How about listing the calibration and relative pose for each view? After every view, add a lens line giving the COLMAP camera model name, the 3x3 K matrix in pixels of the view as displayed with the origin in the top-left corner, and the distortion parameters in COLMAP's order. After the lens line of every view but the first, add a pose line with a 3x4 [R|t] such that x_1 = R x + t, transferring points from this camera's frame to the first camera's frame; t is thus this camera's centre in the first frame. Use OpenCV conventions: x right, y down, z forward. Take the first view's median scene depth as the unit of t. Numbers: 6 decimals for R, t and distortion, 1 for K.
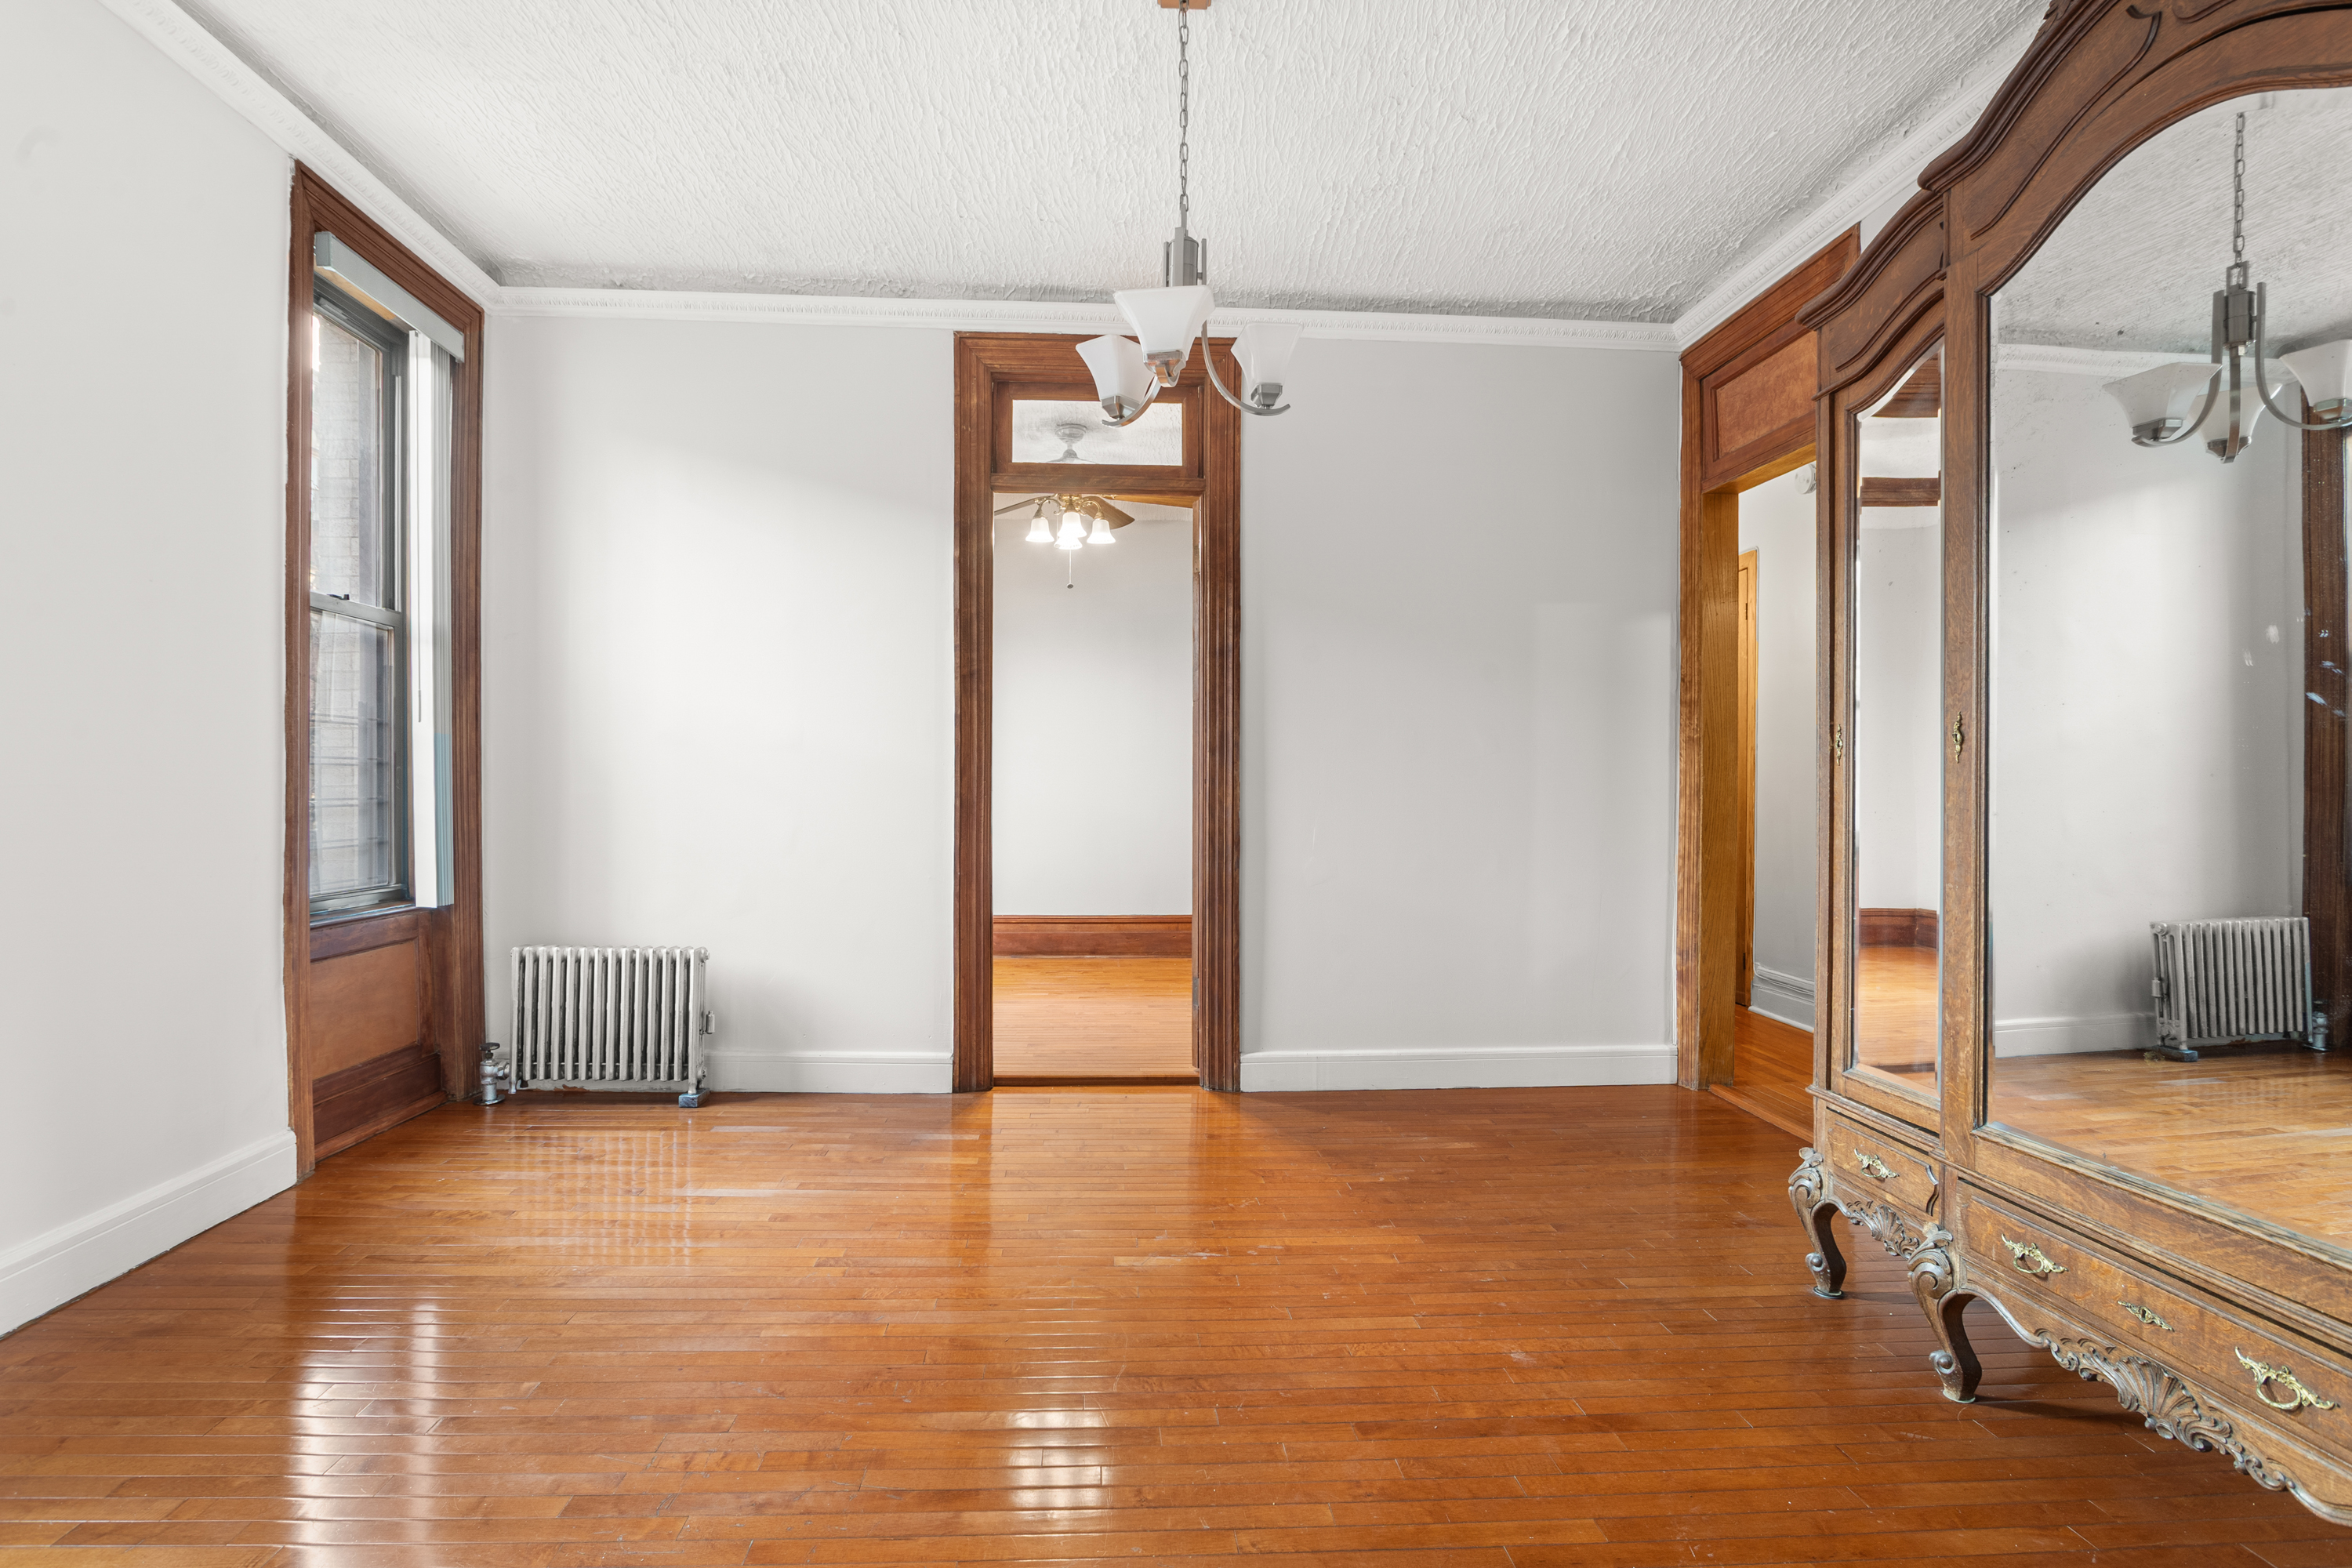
lens RADIAL K [[1146.0, 0, 1157.2], [0, 1146.0, 778.4], [0, 0, 1]] dist [-0.005564, -0.000695]
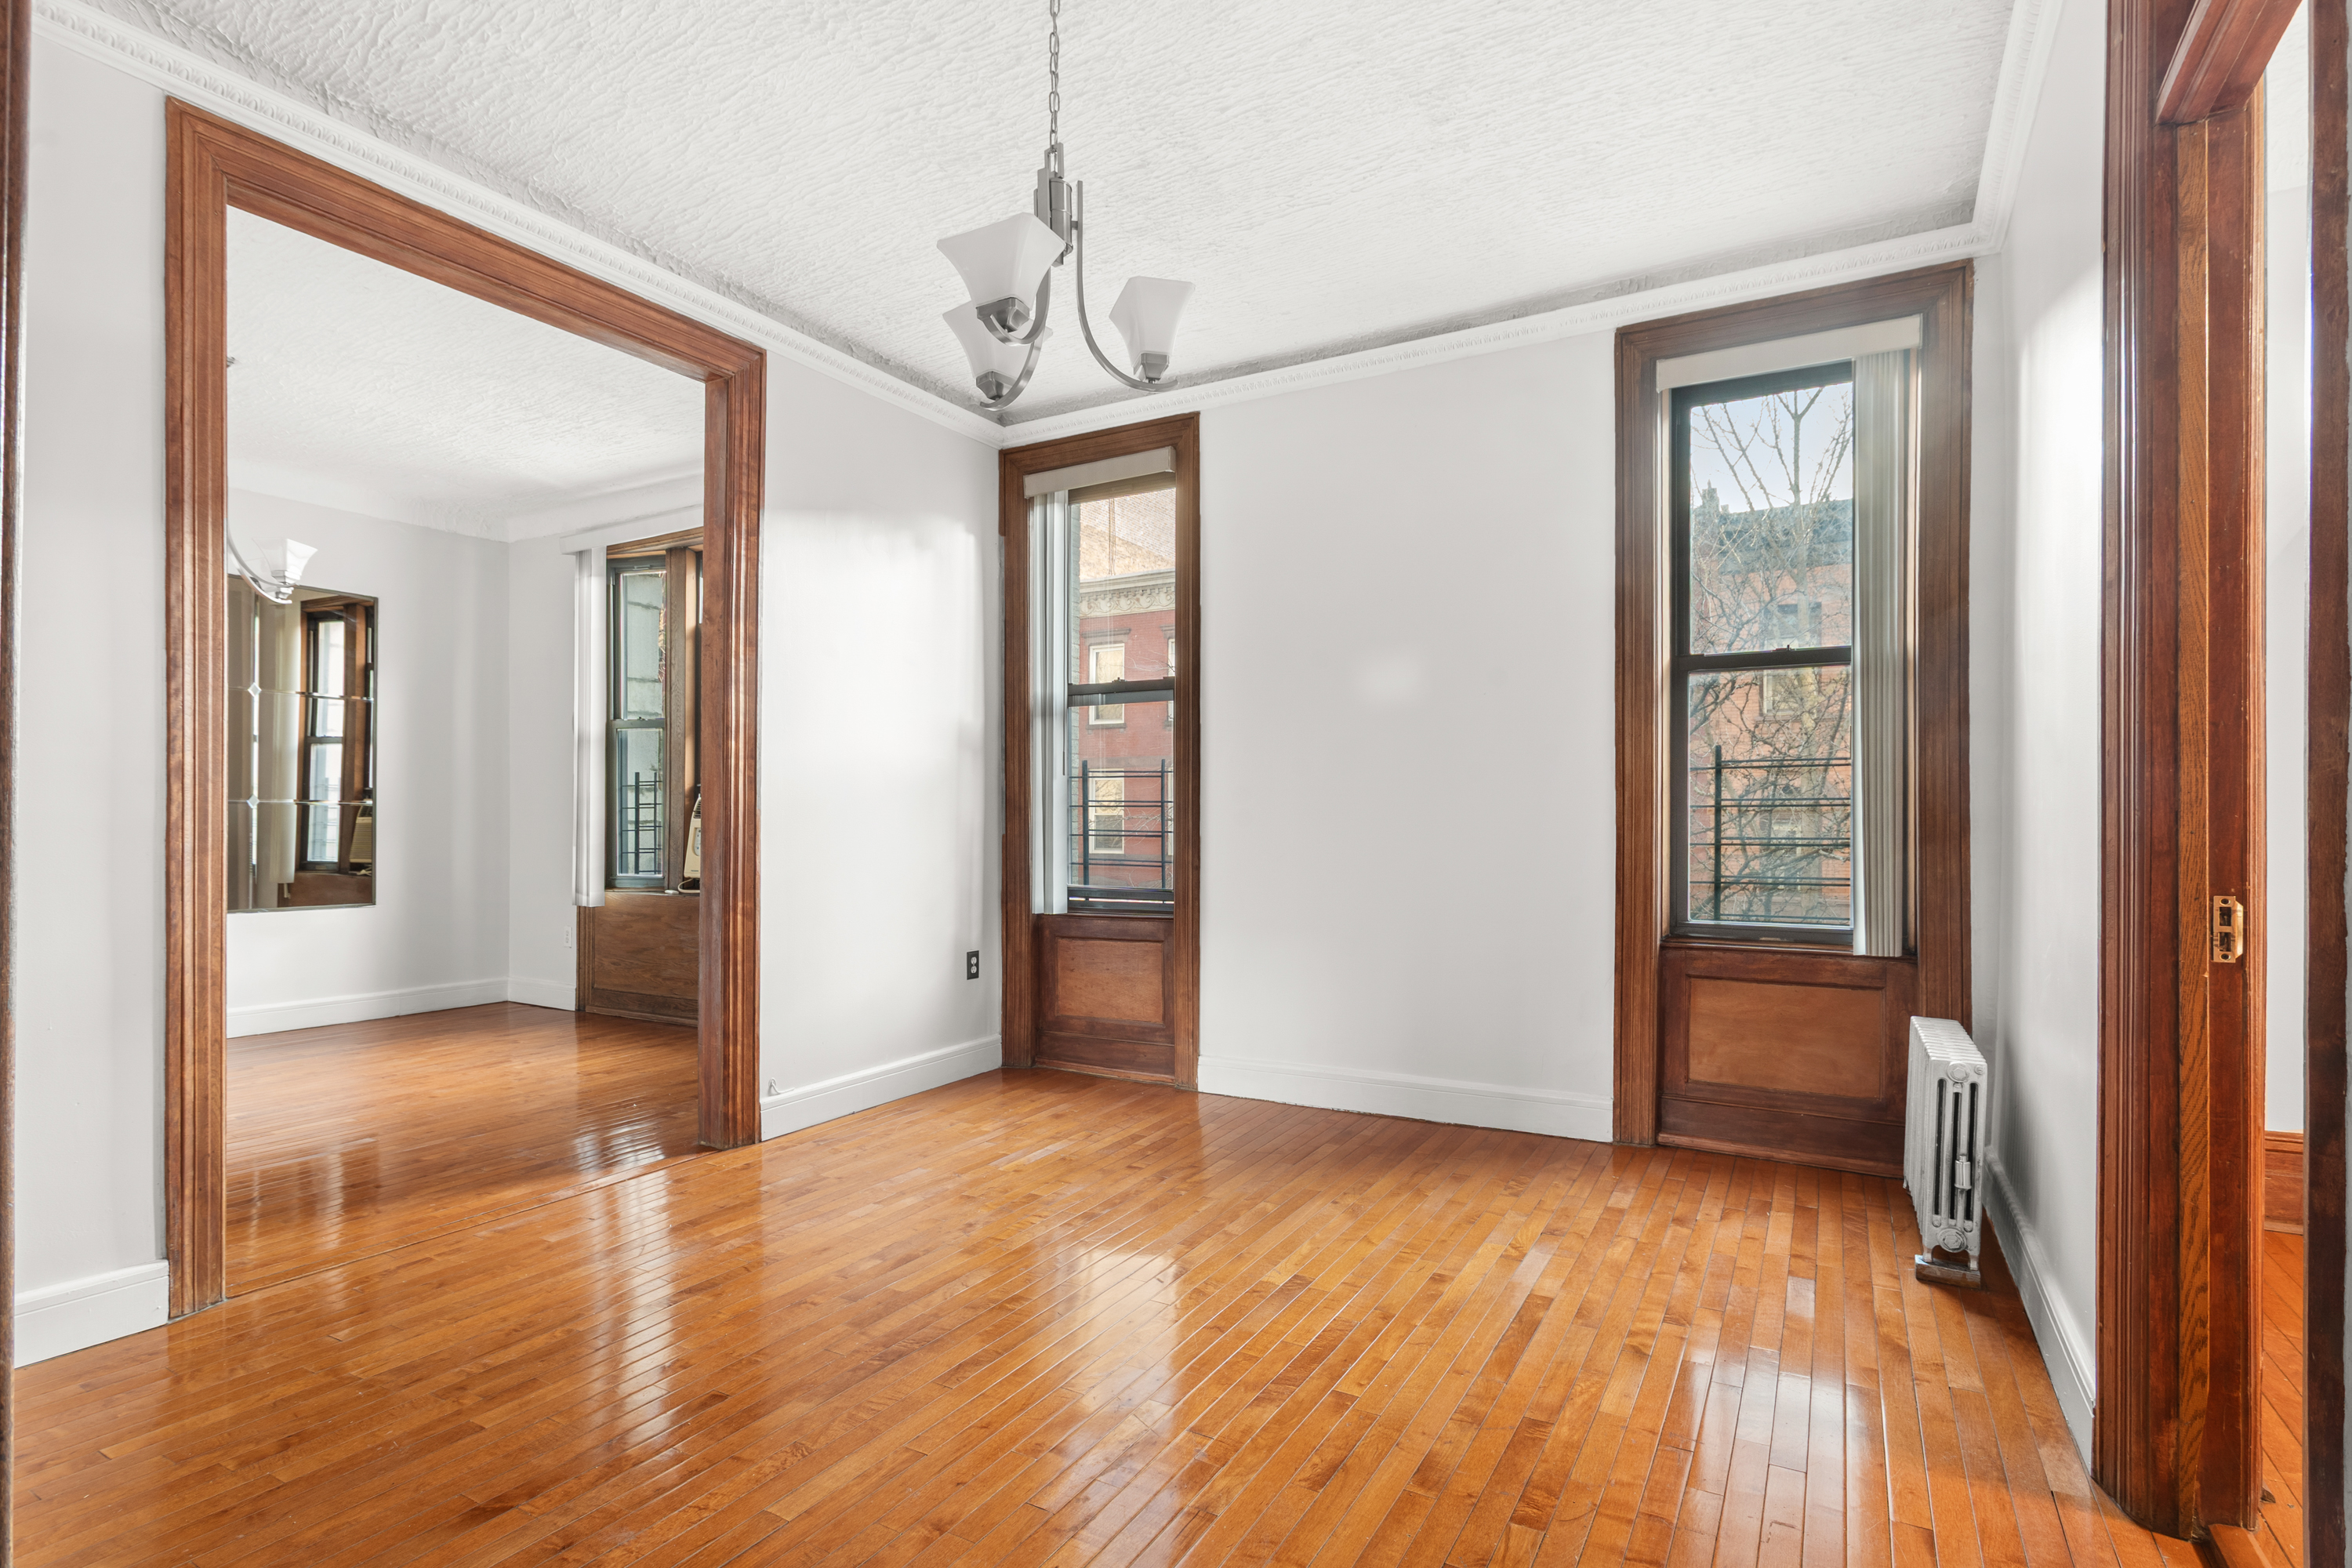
lens RADIAL K [[1151.7, 0, 1172.7], [0, 1151.7, 803.8], [0, 0, 1]] dist [-0.005627, 0.001908]
pose [[-0.538147, -0.019804, -0.842618, 0.795780], [0.003673, 0.999659, -0.025840, 0.019598], [0.842843, -0.017000, -0.537891, 1.764840]]
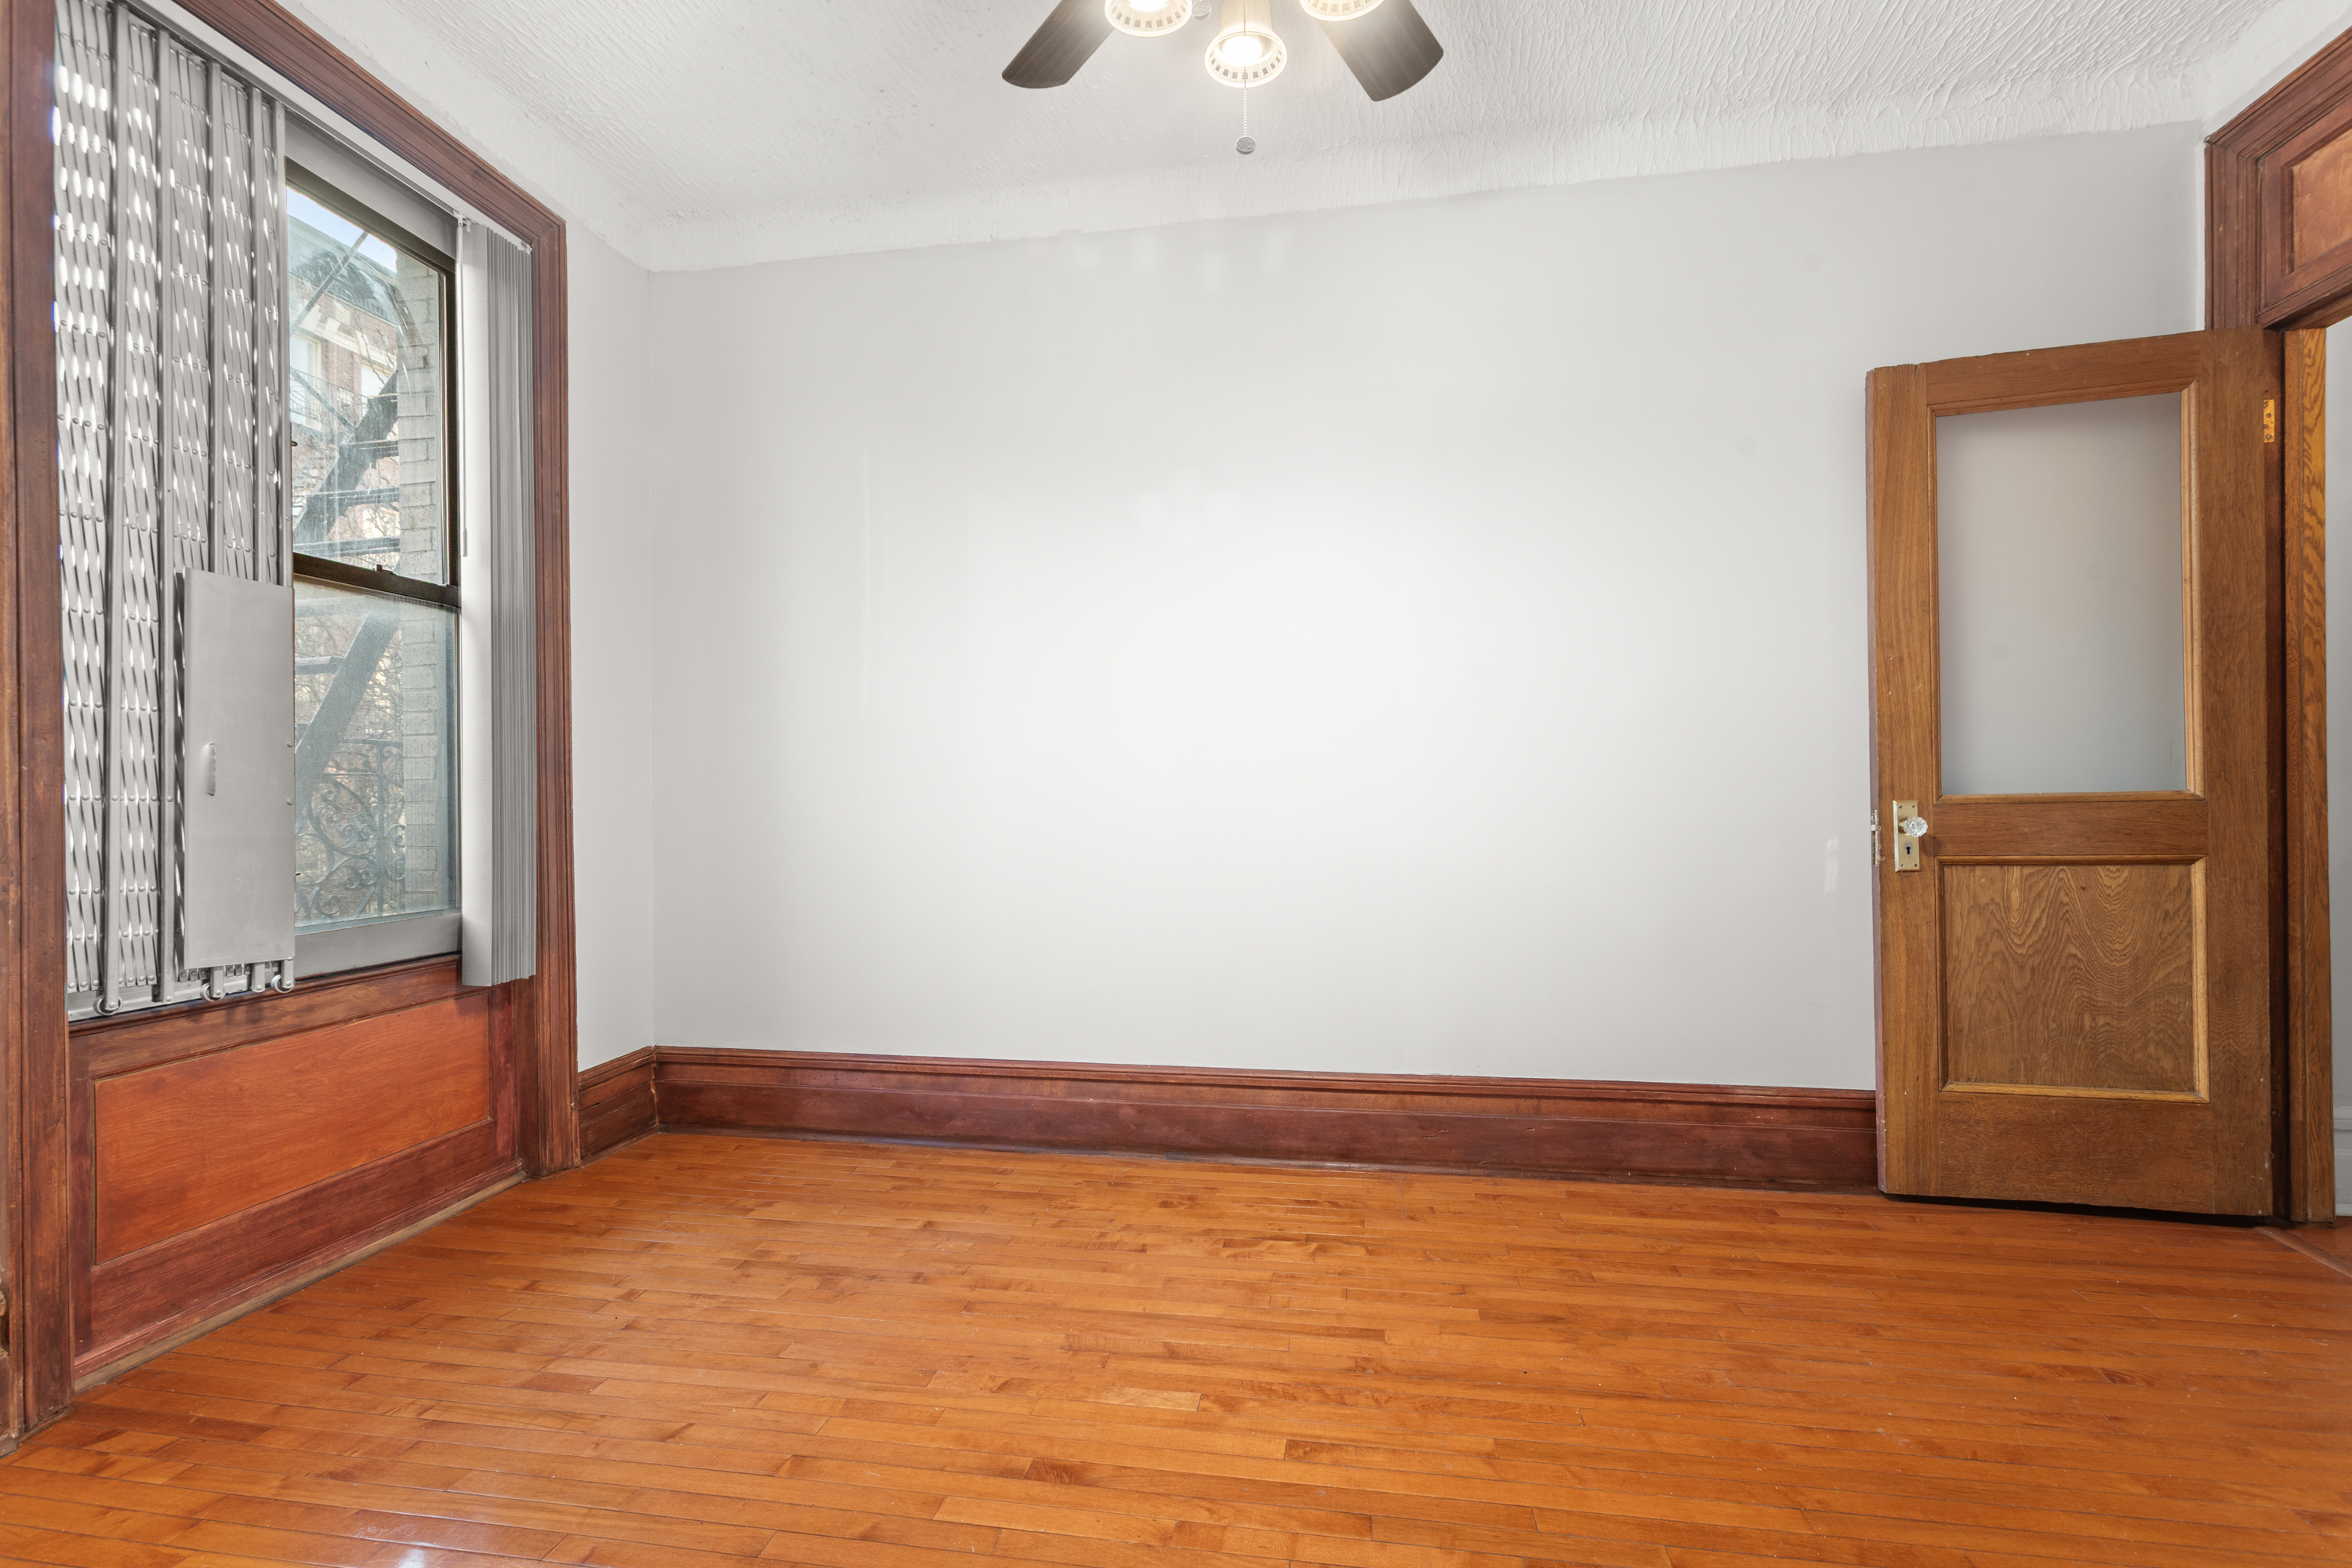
lens RADIAL K [[1151.7, 0, 1165.6], [0, 1151.7, 796.8], [0, 0, 1]] dist [-0.005627, 0.001908]
pose [[0.983723, -0.009523, -0.179438, -0.036273], [0.010566, 0.999932, 0.004859, 0.005496], [0.179380, -0.006675, 0.983757, 0.461325]]
